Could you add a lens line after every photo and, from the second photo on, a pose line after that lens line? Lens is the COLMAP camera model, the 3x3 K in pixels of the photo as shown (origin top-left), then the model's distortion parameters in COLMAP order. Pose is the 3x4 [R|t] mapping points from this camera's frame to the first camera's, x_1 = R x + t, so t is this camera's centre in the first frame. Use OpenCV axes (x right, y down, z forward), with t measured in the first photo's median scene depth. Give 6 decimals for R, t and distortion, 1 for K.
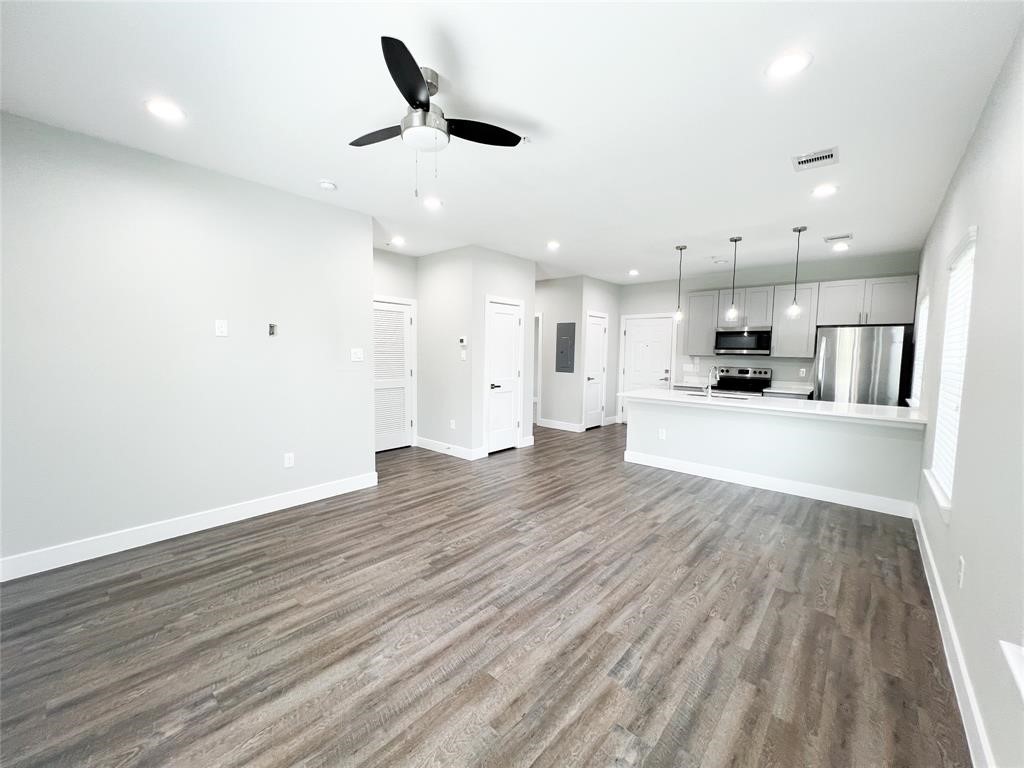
lens RADIAL K [[409.3, 0, 508.8], [0, 409.3, 381.9], [0, 0, 1]] dist [-0.001690, 0.000506]
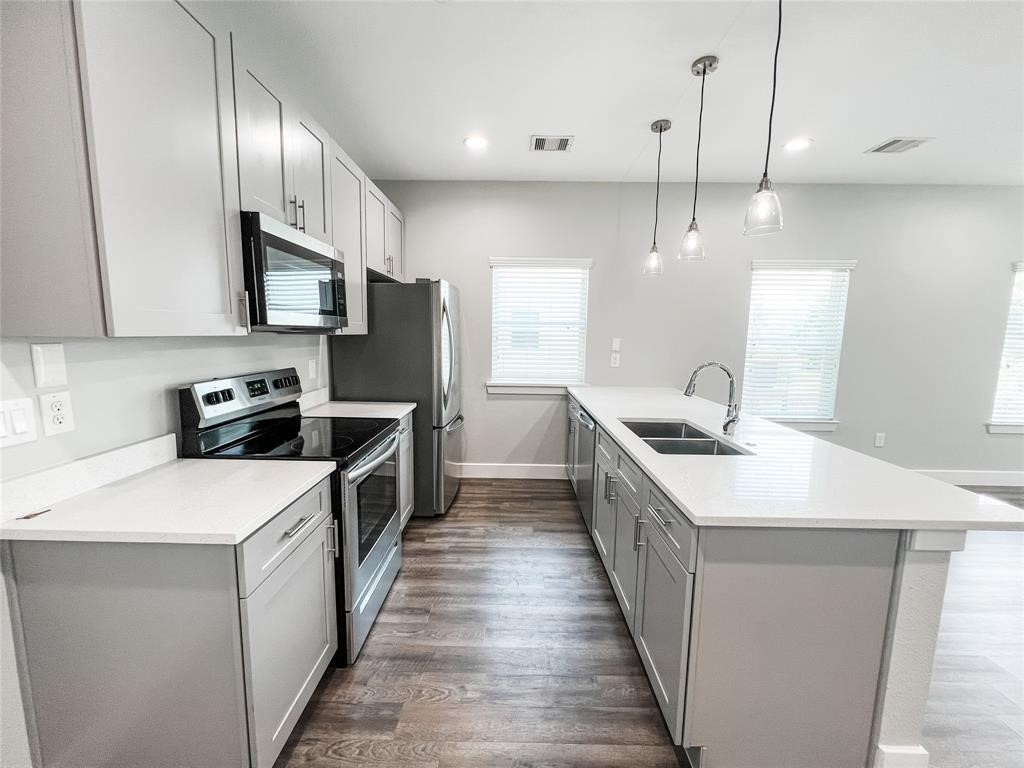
lens RADIAL K [[411.0, 0, 509.8], [0, 411.0, 381.7], [0, 0, 1]] dist [-0.000132, 0.000062]
pose [[-0.657768, -0.113859, 0.744565, 0.348587], [0.034925, 0.982835, 0.181148, -0.114197], [-0.752410, 0.145157, -0.642501, 1.571956]]
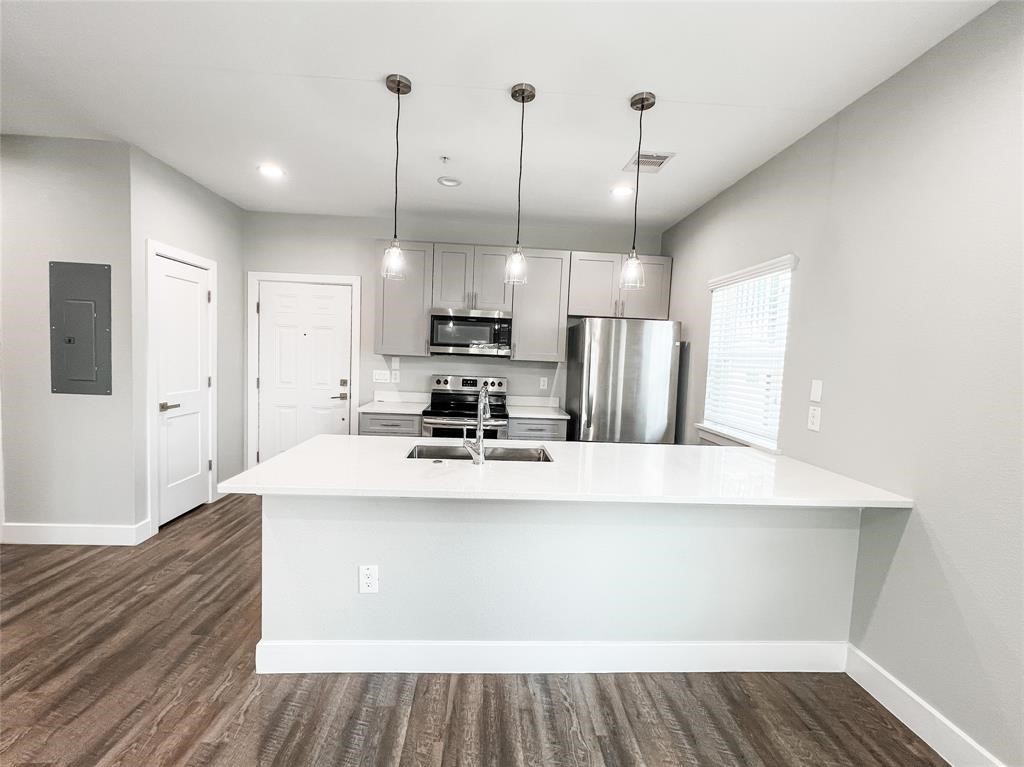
lens RADIAL K [[435.9, 0, 508.0], [0, 435.9, 380.5], [0, 0, 1]] dist [-0.000294, 0.000170]
pose [[0.711902, -0.026495, 0.701779, 0.224012], [0.022610, 0.999635, 0.014804, -0.054951], [-0.701915, 0.005328, 0.712241, 0.726131]]
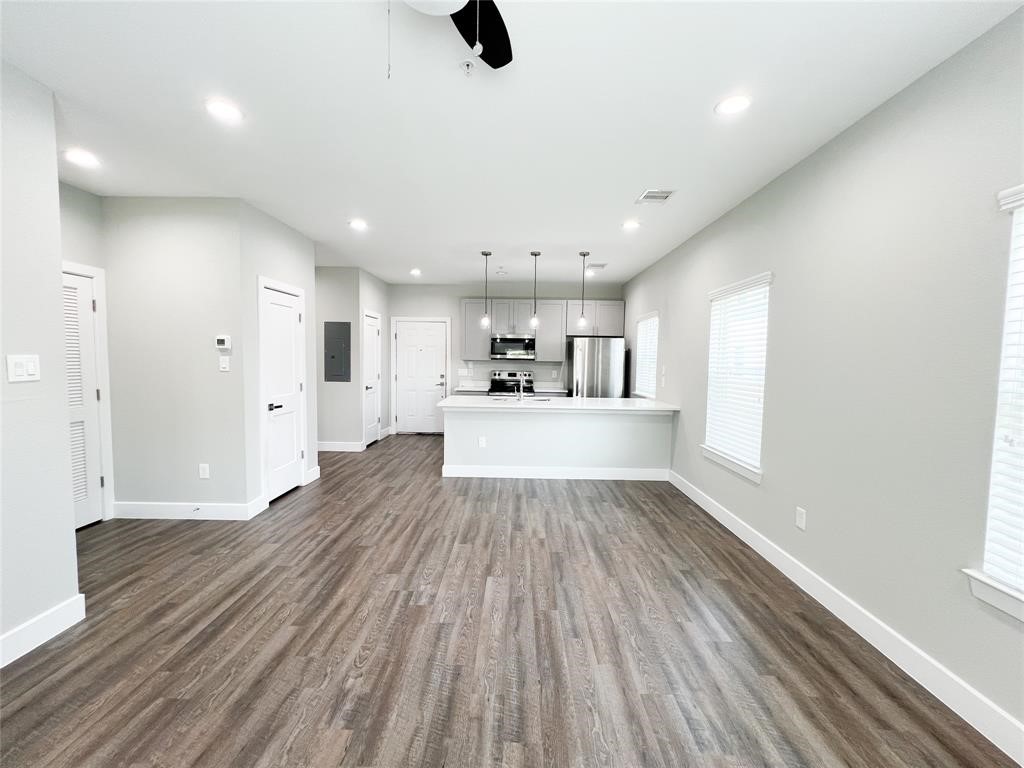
lens RADIAL K [[409.3, 0, 508.8], [0, 409.3, 381.9], [0, 0, 1]] dist [-0.001690, 0.000506]
pose [[0.759737, -0.042069, 0.648868, -0.229487], [0.045952, 0.998884, 0.010958, -0.026754], [-0.648605, 0.021492, 0.760822, 0.242966]]
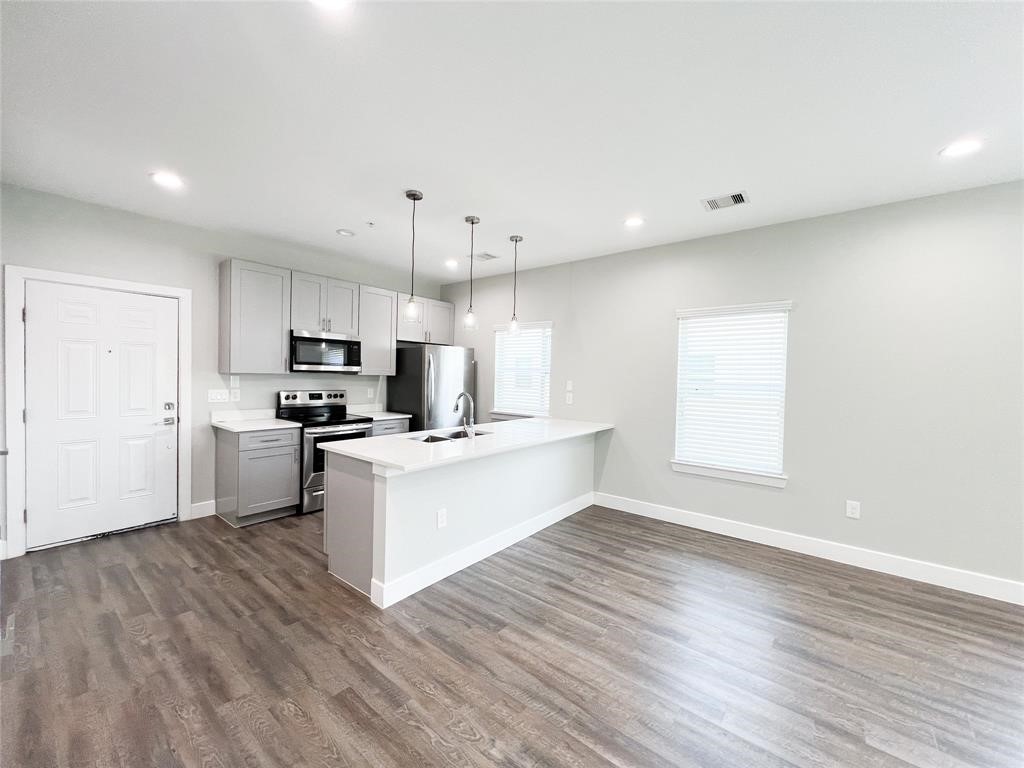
lens RADIAL K [[409.3, 0, 508.8], [0, 409.3, 381.9], [0, 0, 1]] dist [-0.001690, 0.000506]
pose [[-0.045225, -0.033969, 0.998399, -0.210439], [0.054772, 0.997834, 0.036431, -0.085173], [-0.997474, 0.056332, -0.043266, 1.043091]]
